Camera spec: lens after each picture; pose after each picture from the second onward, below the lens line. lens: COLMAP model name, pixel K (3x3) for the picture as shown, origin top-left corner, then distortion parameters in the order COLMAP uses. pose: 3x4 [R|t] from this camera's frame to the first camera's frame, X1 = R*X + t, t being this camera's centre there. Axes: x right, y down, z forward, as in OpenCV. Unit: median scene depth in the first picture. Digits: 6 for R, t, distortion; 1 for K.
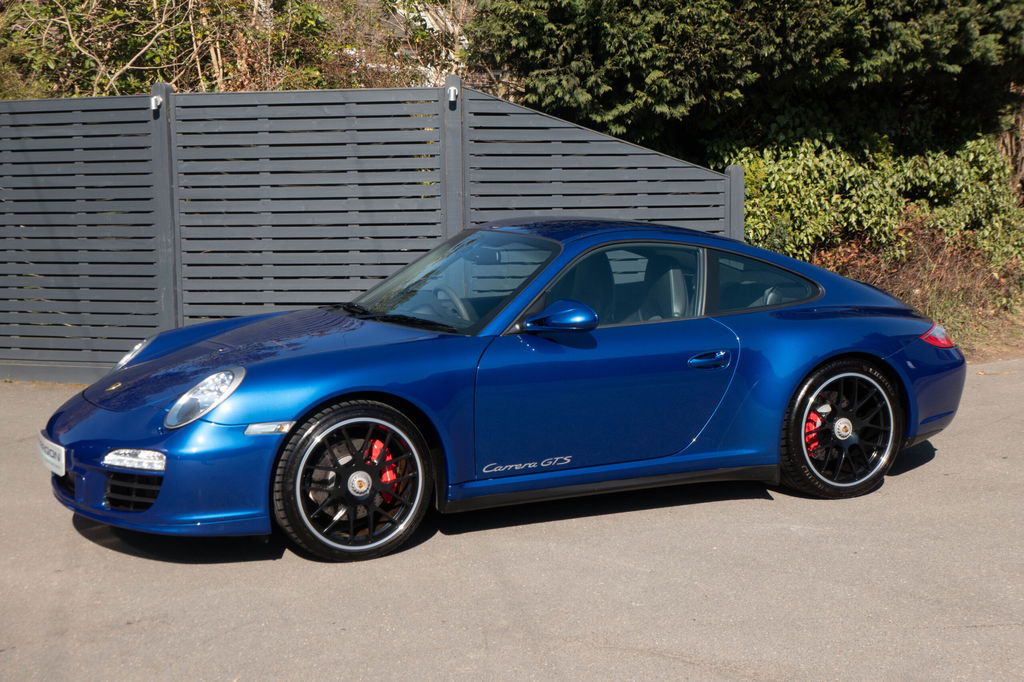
lens RADIAL K [[1561.7, 0, 511.2], [0, 1561.7, 305.5], [0, 0, 1]] dist [-0.022067, 0.000000]
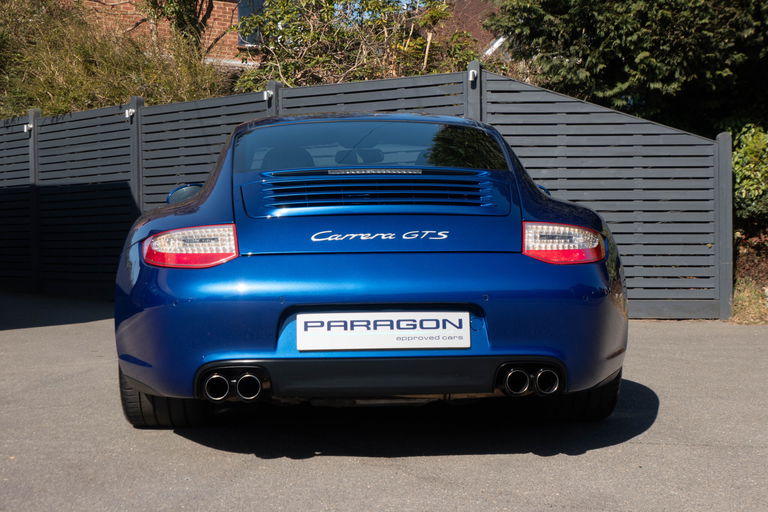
lens RADIAL K [[1171.3, 0, 382.1], [0, 1171.3, 235.1], [0, 0, 1]] dist [-0.022067, 0.000000]
pose [[0.939195, 0.003403, -0.343367, 0.195031], [-0.035168, 0.995646, -0.086326, 0.067843], [0.341578, 0.093153, 0.935226, 0.097573]]
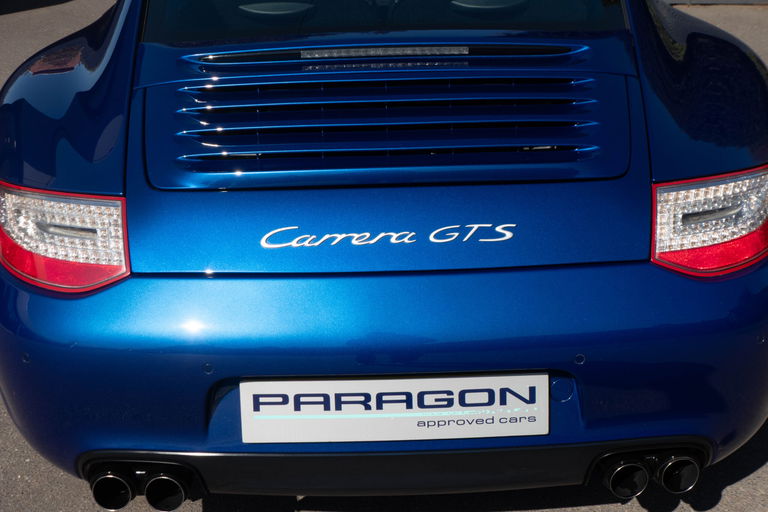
lens RADIAL K [[1171.3, 0, 383.4], [0, 1171.3, 253.1], [0, 0, 1]] dist [-0.022067, 0.000000]
pose [[0.923545, 0.135958, -0.358580, 0.144579], [-0.023653, 0.953459, 0.300592, -0.011647], [0.382759, -0.269129, 0.883779, 0.248296]]
